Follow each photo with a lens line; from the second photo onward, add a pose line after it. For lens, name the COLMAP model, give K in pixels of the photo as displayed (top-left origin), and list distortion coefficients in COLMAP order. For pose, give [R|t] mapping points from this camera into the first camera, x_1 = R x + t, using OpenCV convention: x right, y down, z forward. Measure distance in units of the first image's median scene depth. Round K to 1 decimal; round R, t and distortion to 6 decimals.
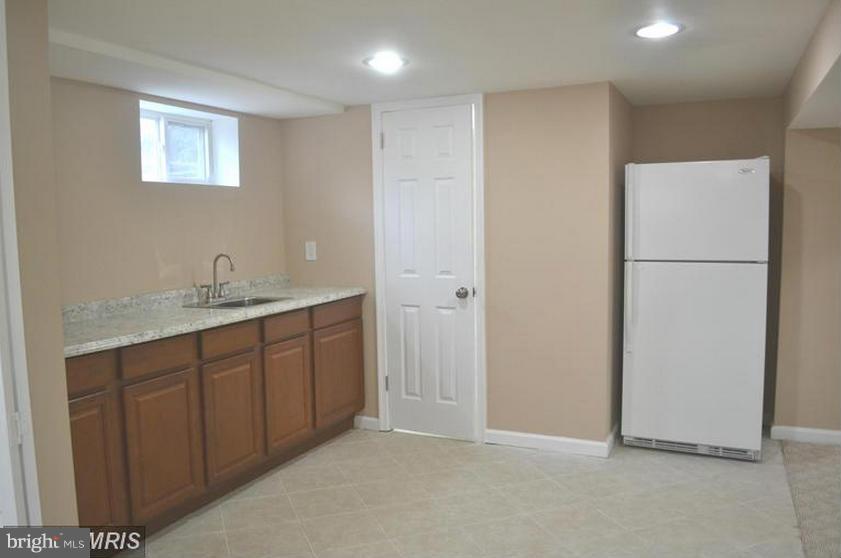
lens RADIAL K [[672.0, 0, 420.5], [0, 672.0, 279.0], [0, 0, 1]] dist [-0.084736, 0.003444]
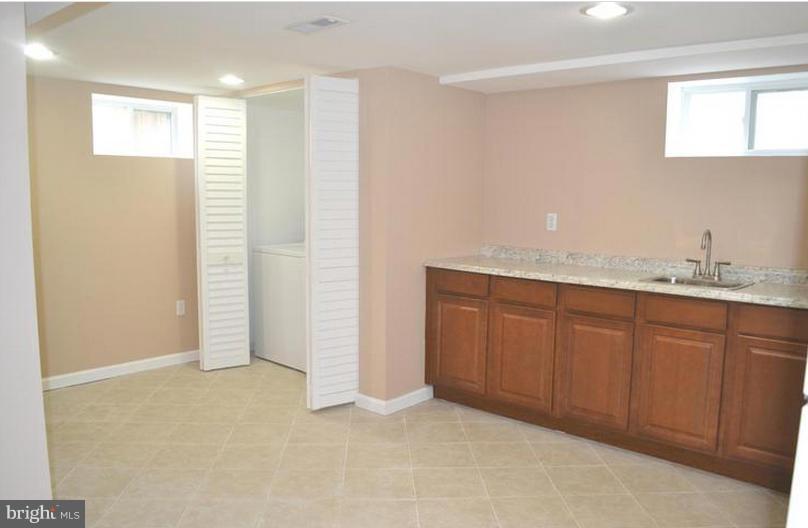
lens RADIAL K [[660.5, 0, 404.0], [0, 660.5, 264.0], [0, 0, 1]] dist [-0.073808, 0.002134]
pose [[-0.290404, 0.114207, -0.950064, 0.851843], [-0.091704, 0.984961, 0.146433, -0.101818], [0.952500, 0.129650, -0.275564, 1.010275]]
